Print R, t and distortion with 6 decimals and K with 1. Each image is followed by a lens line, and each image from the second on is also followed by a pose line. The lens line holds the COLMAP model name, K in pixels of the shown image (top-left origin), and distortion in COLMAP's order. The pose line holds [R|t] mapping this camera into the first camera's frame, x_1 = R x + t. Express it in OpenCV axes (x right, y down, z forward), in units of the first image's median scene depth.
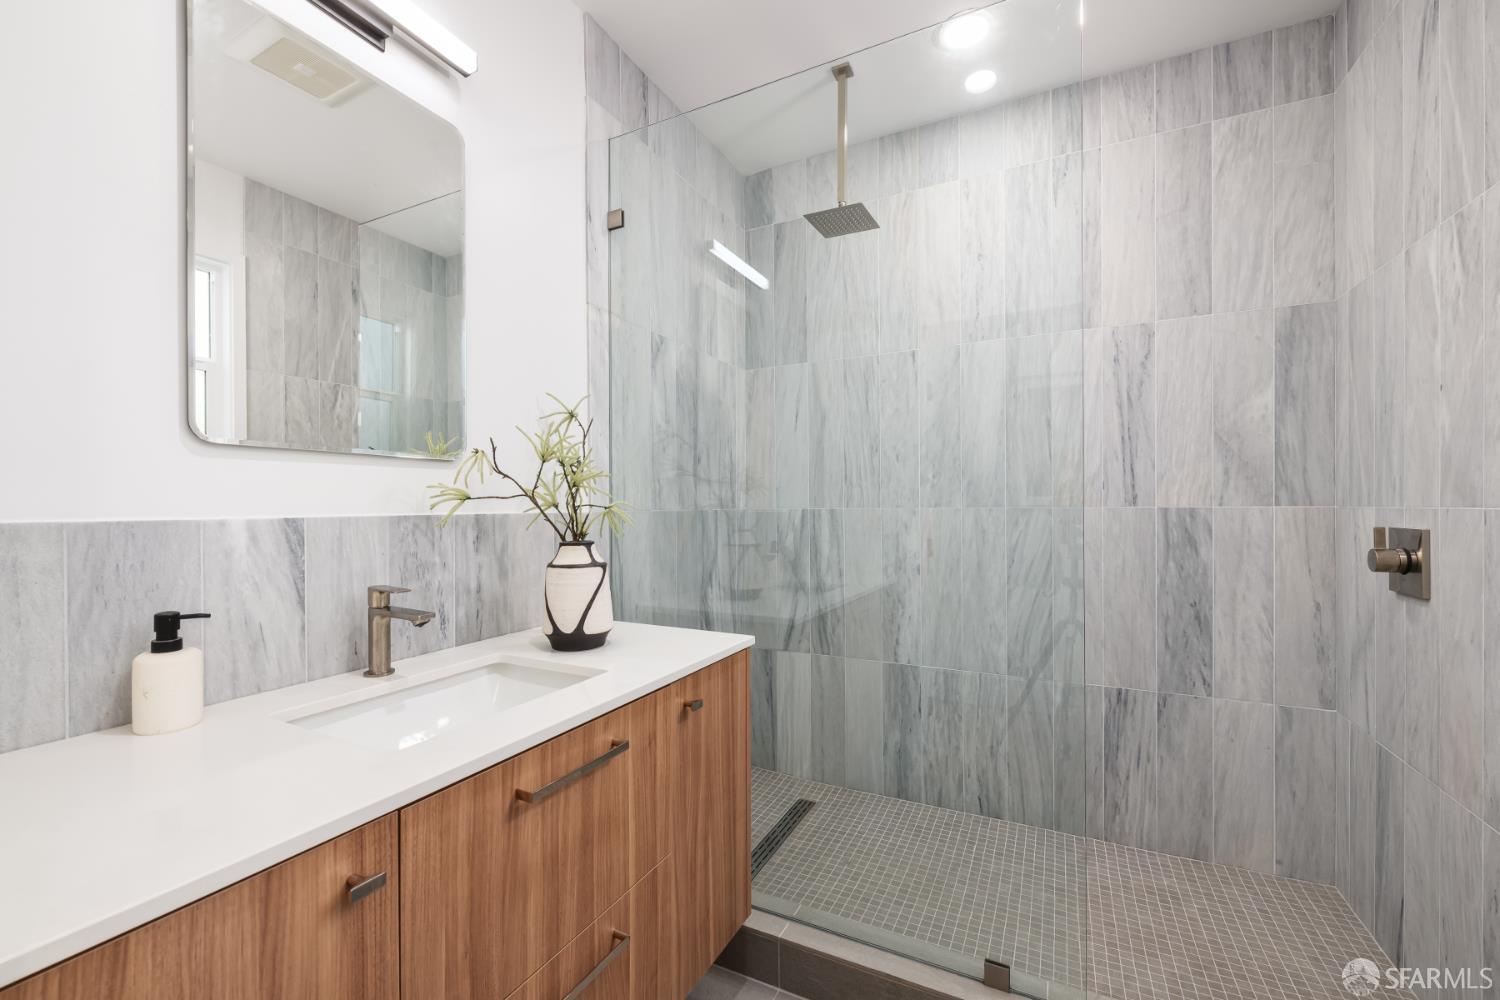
lens RADIAL K [[616.7, 0, 760.6], [0, 616.7, 509.6], [0, 0, 1]] dist [-0.002039, -0.000484]
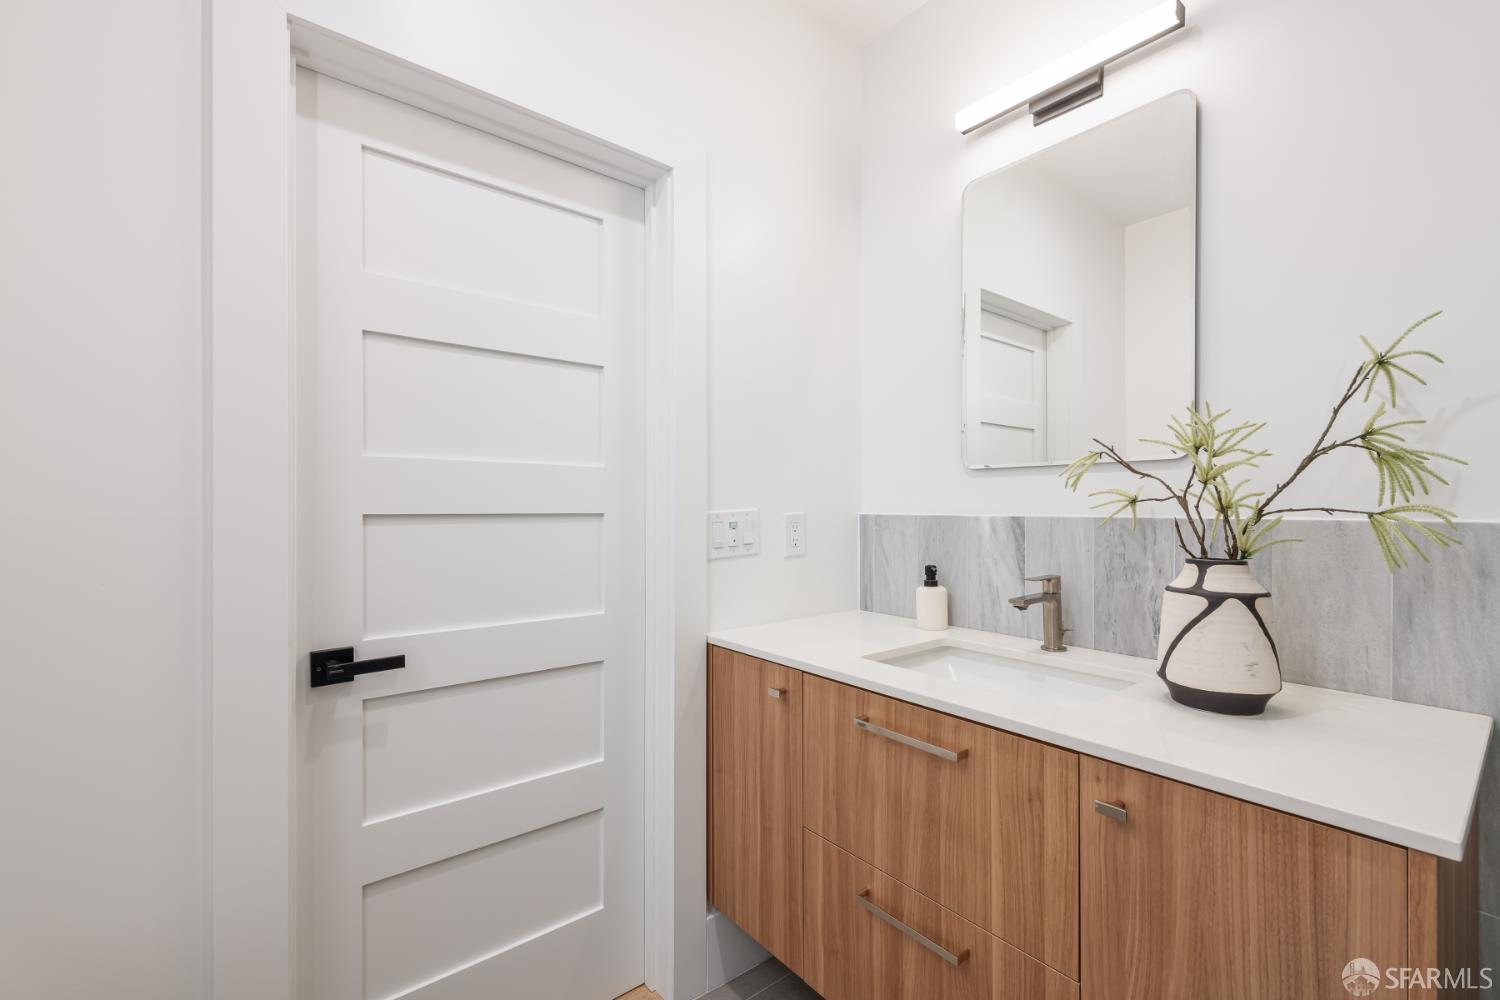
lens RADIAL K [[616.7, 0, 753.1], [0, 616.7, 499.0], [0, 0, 1]] dist [-0.002039, -0.000484]
pose [[-0.407046, -0.005011, -0.913394, 0.781570], [-0.005915, 0.999978, -0.002850, -0.018629], [0.913389, 0.004242, -0.407067, 1.075584]]
